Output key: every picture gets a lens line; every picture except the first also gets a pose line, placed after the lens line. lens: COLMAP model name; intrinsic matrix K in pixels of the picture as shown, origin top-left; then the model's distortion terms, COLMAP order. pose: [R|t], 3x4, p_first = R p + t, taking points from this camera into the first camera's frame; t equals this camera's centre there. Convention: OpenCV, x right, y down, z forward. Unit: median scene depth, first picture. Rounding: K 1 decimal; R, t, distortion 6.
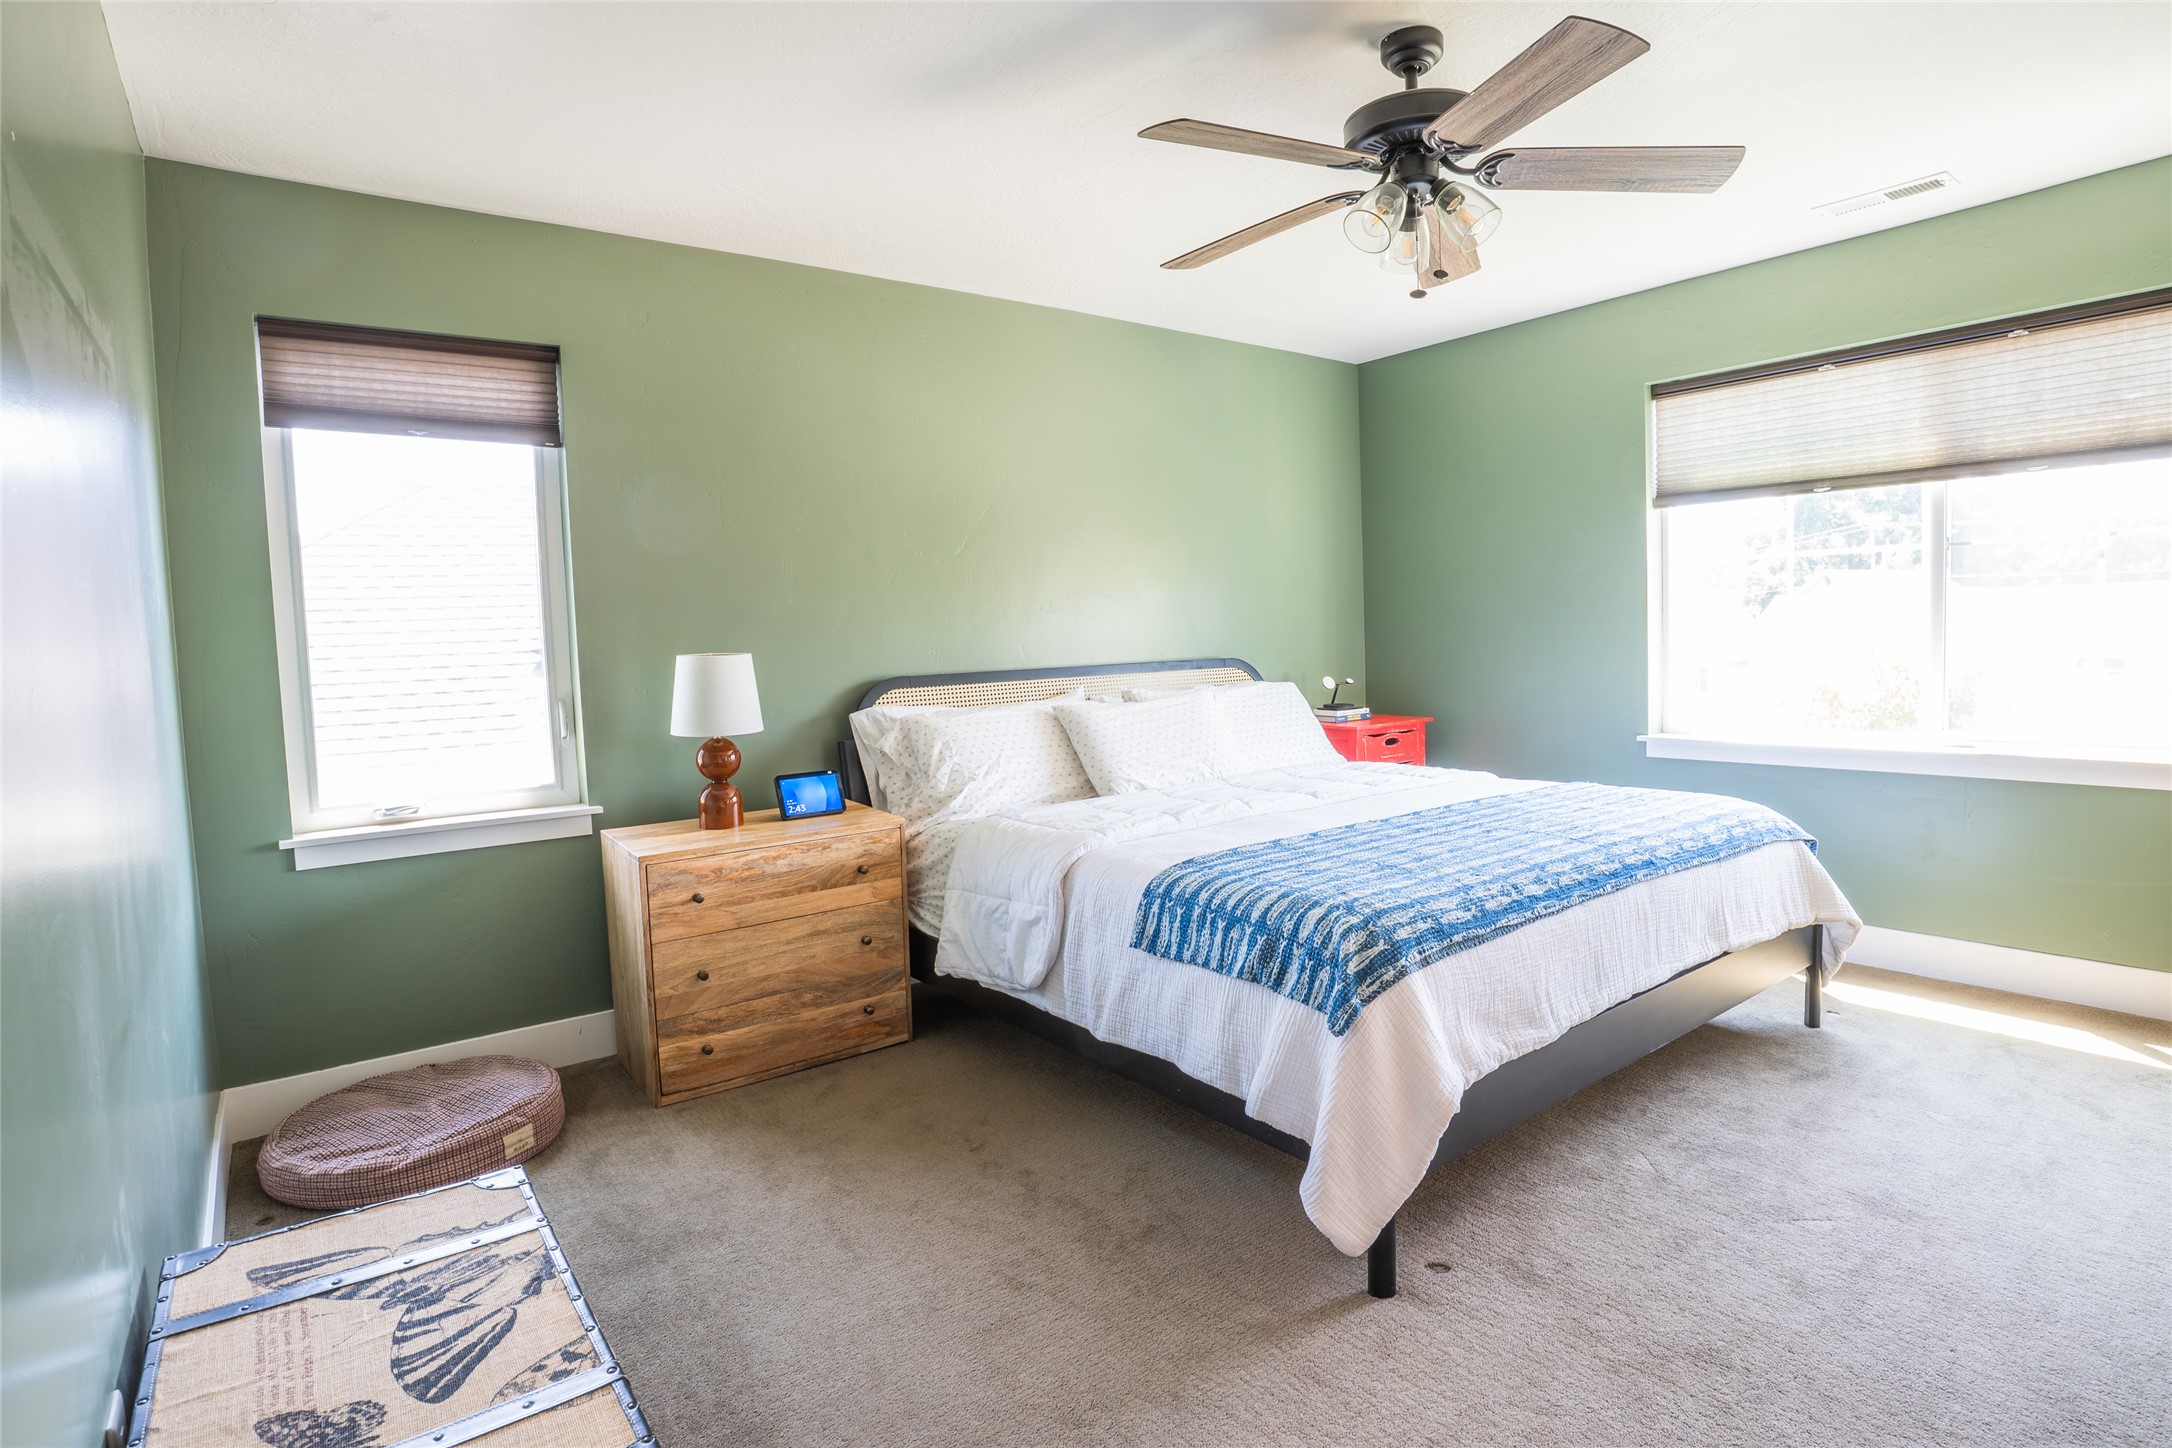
lens RADIAL K [[1107.5, 0, 1095.1], [0, 1107.5, 721.8], [0, 0, 1]] dist [-0.066084, 0.018979]
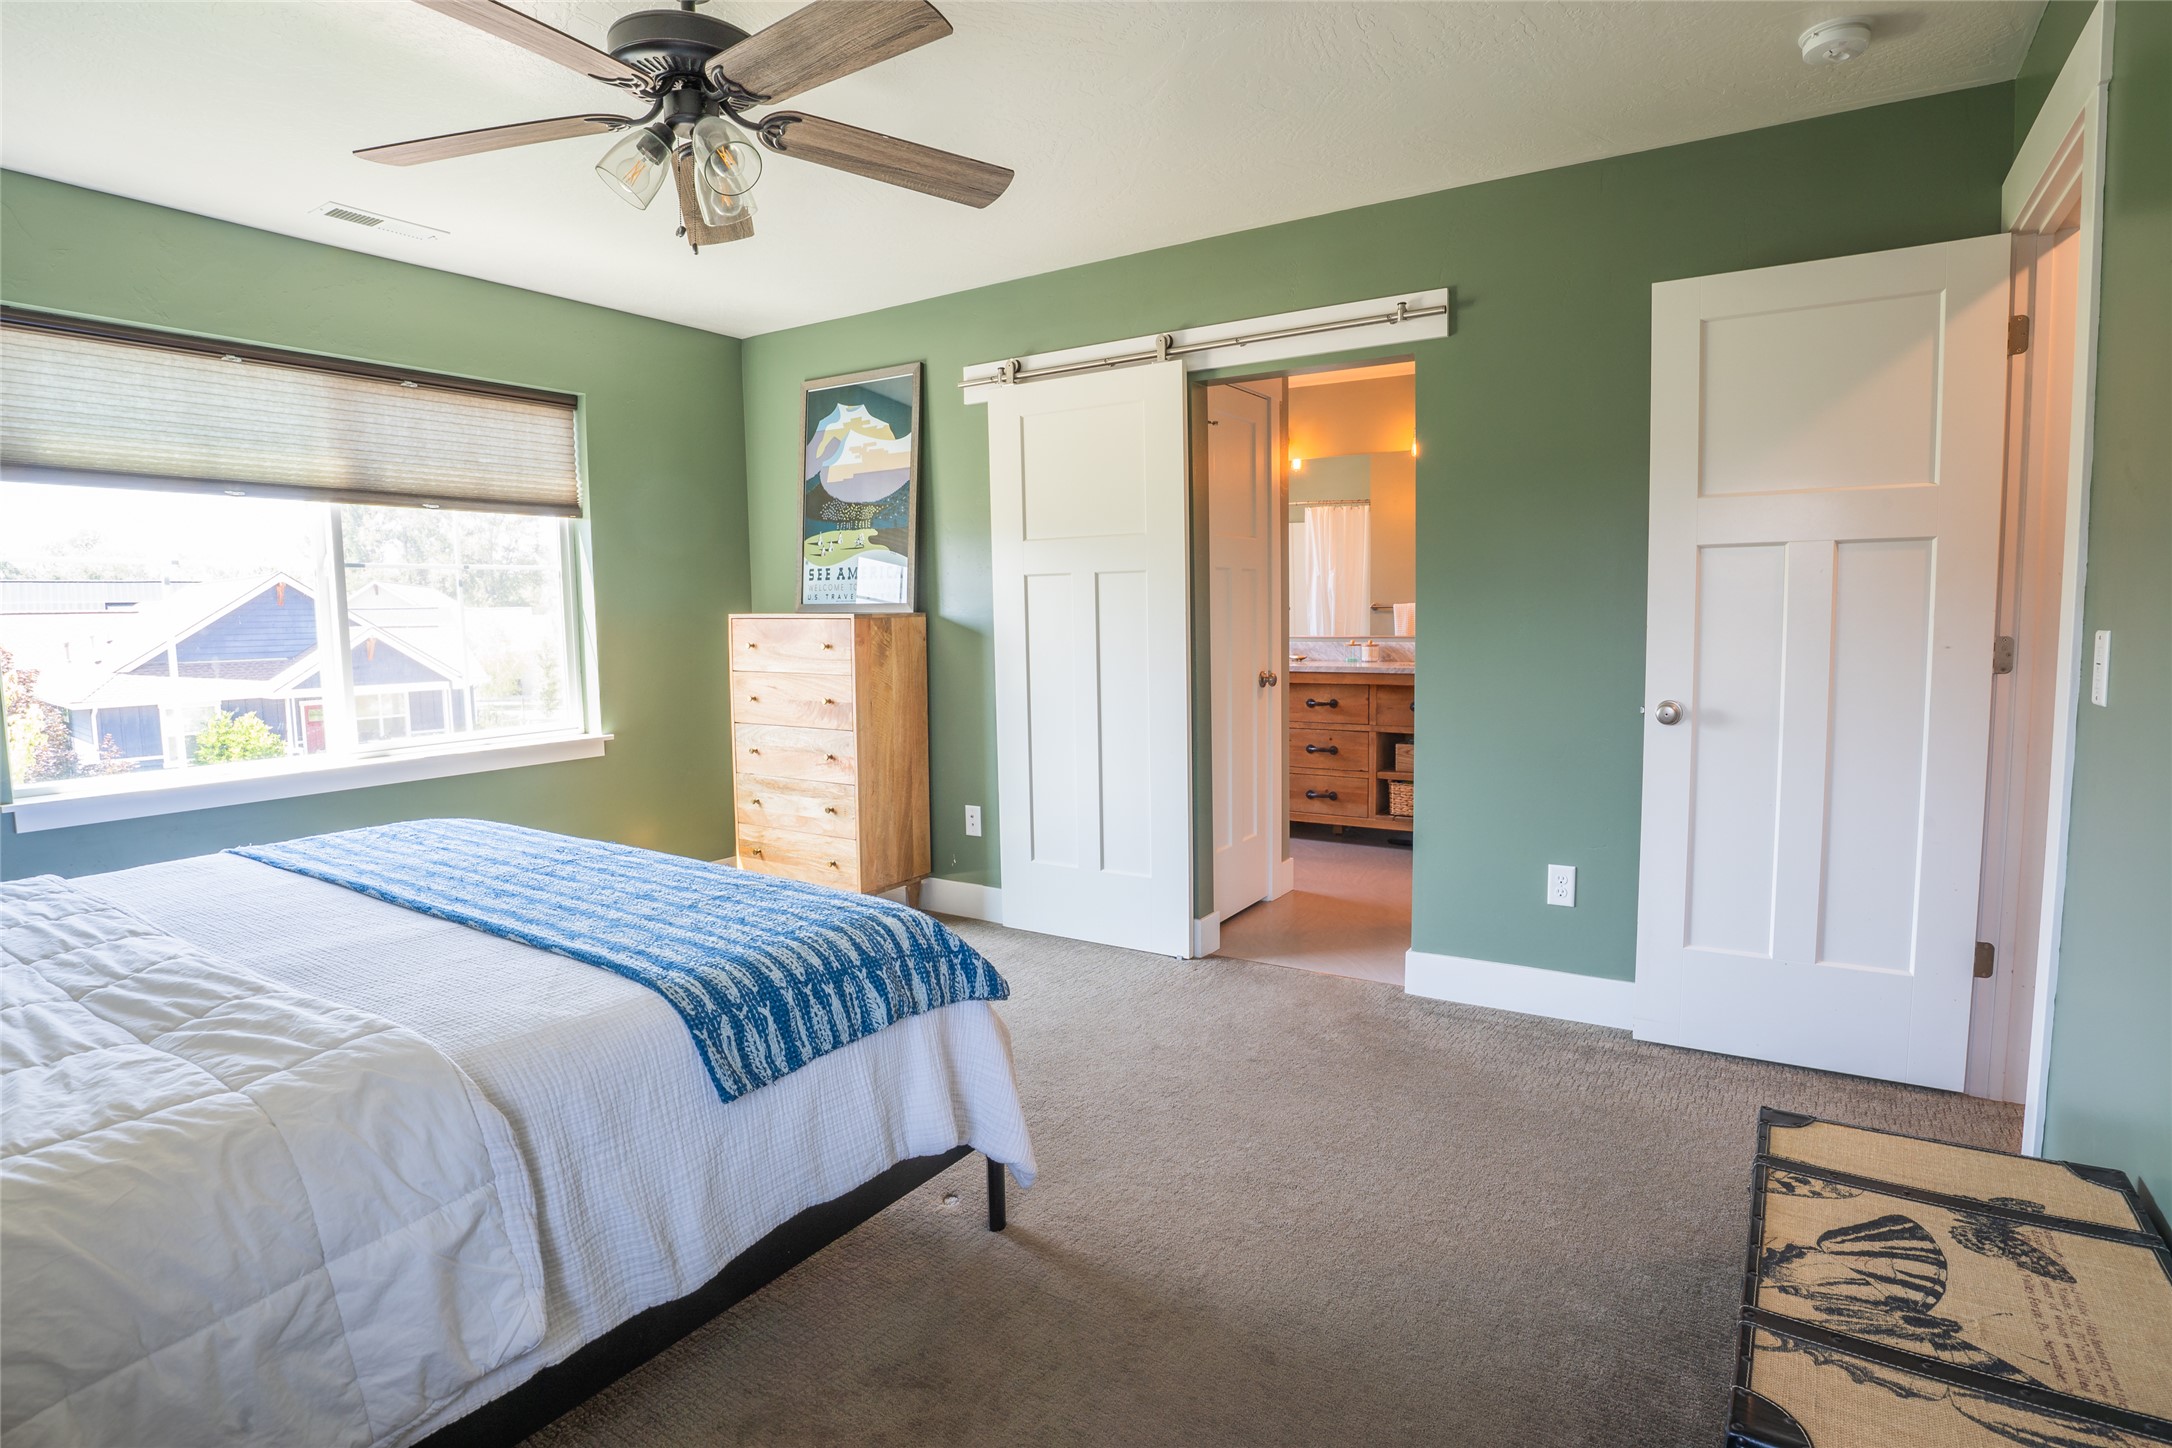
lens RADIAL K [[1107.5, 0, 1098.1], [0, 1107.5, 722.7], [0, 0, 1]] dist [-0.066084, 0.018979]
pose [[-0.344408, -0.053403, 0.937300, -1.151414], [0.100858, 0.990498, 0.093493, -0.100748], [-0.933387, 0.126734, -0.335750, 1.793995]]
